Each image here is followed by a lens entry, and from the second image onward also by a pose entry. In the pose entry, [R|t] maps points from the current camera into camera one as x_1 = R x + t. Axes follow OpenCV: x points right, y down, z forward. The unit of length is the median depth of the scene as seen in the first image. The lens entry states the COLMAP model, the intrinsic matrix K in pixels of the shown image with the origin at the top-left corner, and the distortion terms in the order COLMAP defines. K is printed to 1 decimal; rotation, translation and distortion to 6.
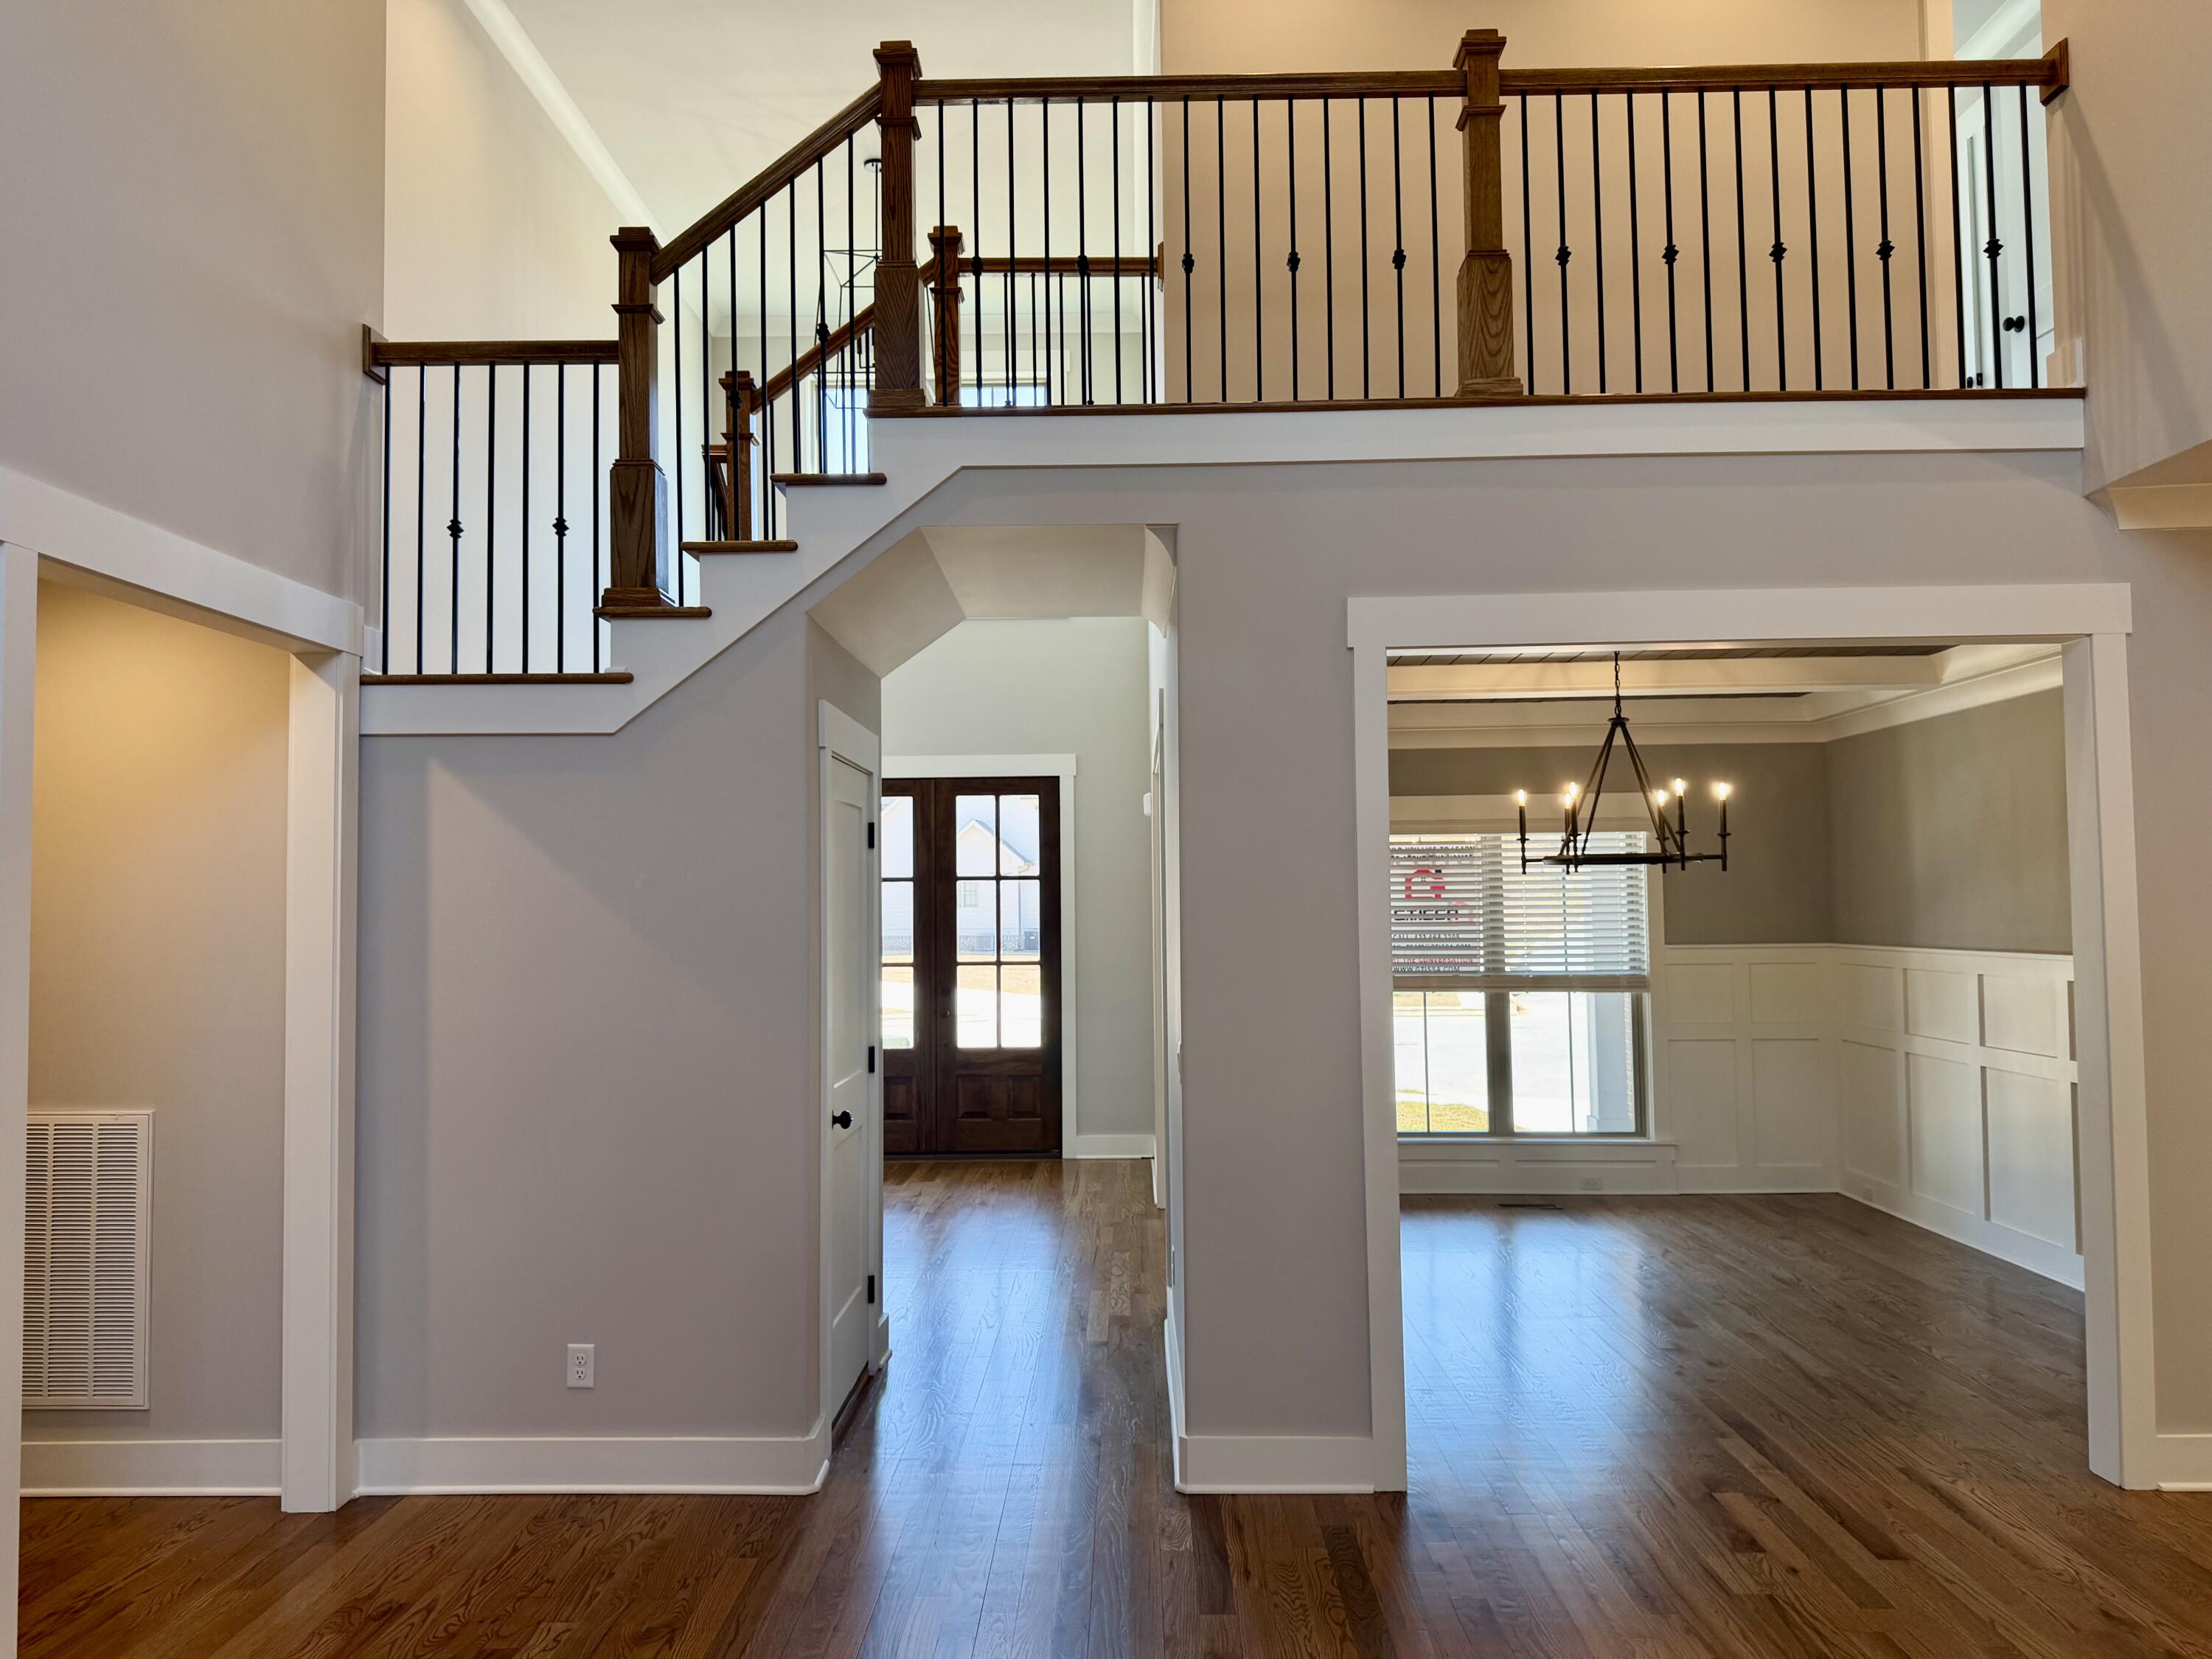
lens RADIAL K [[1575.3, 0, 1101.1], [0, 1575.3, 838.8], [0, 0, 1]] dist [0.044285, -0.039208]
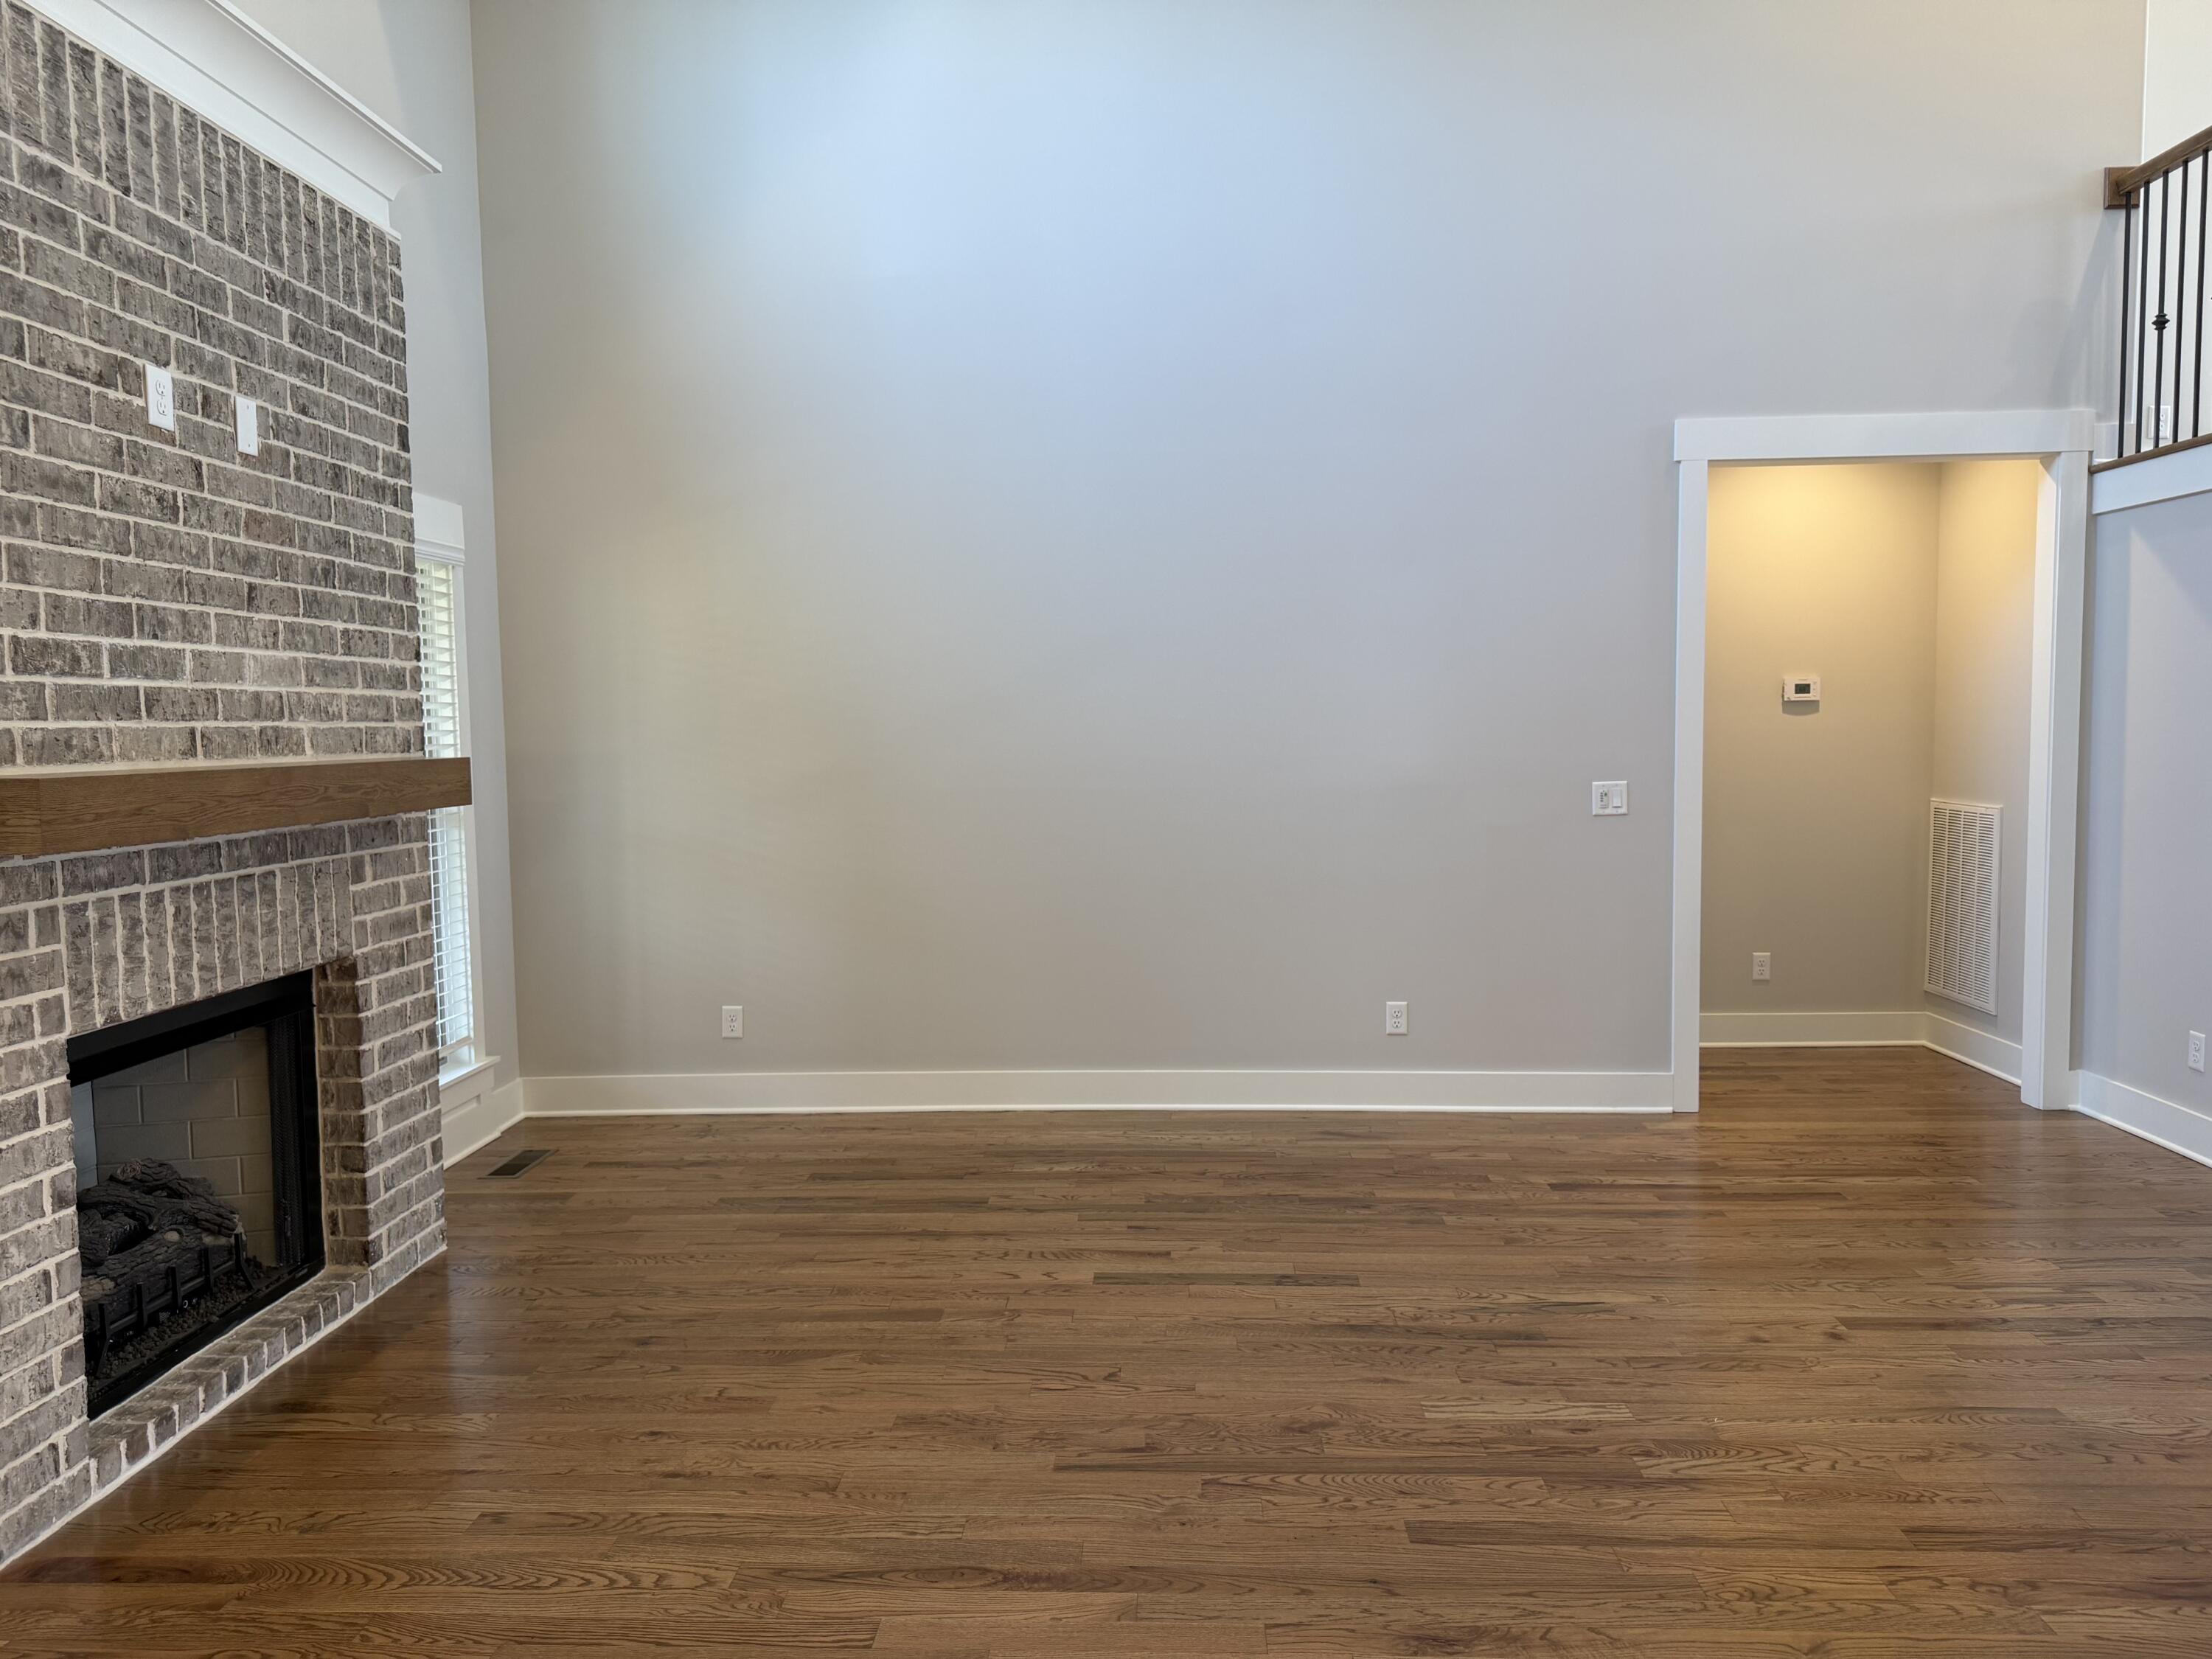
lens RADIAL K [[1575.3, 0, 1127.7], [0, 1575.3, 843.6], [0, 0, 1]] dist [0.044285, -0.039208]
pose [[-0.003282, 0.089127, -0.996015, 0.612401], [0.056222, 0.994461, 0.088803, 0.028086], [0.998413, -0.055707, -0.008275, 0.187455]]
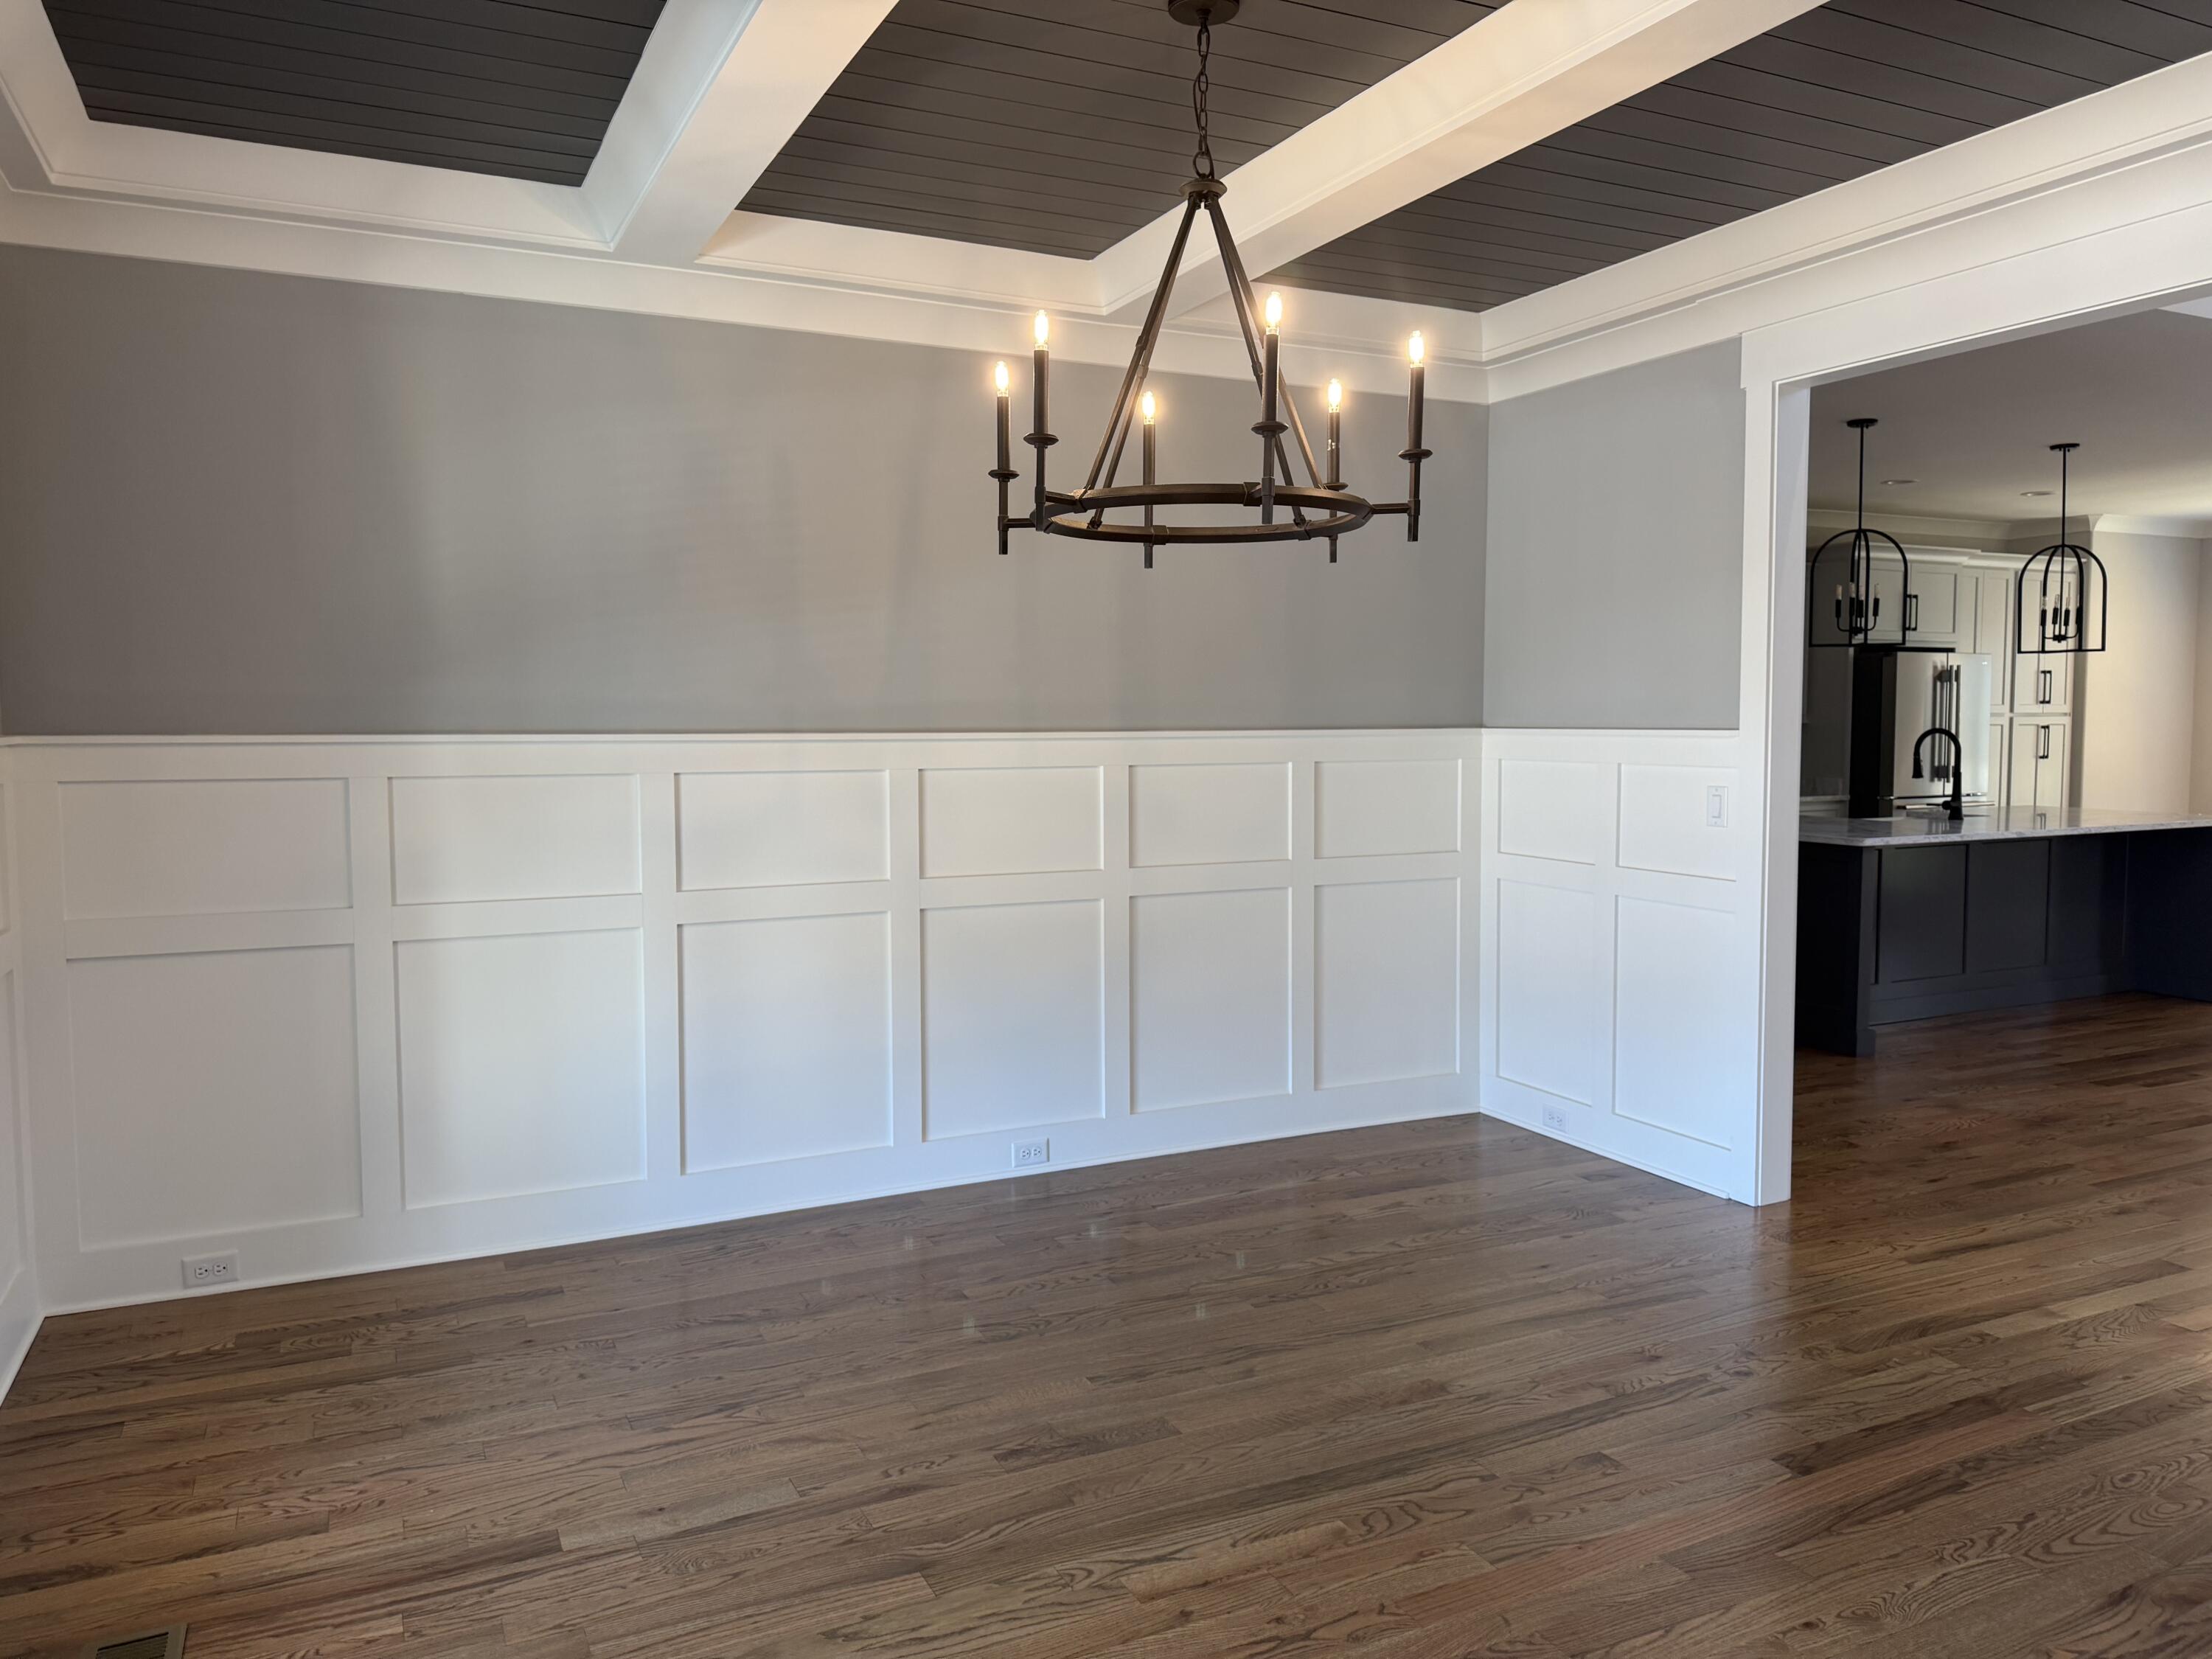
lens RADIAL K [[1575.3, 0, 1105.8], [0, 1575.3, 819.2], [0, 0, 1]] dist [0.044285, -0.039208]
pose [[-0.453119, -0.062289, 0.889271, -0.080435], [-0.036790, 0.998013, 0.051159, 0.075145], [-0.890690, -0.009535, -0.454510, 1.393692]]
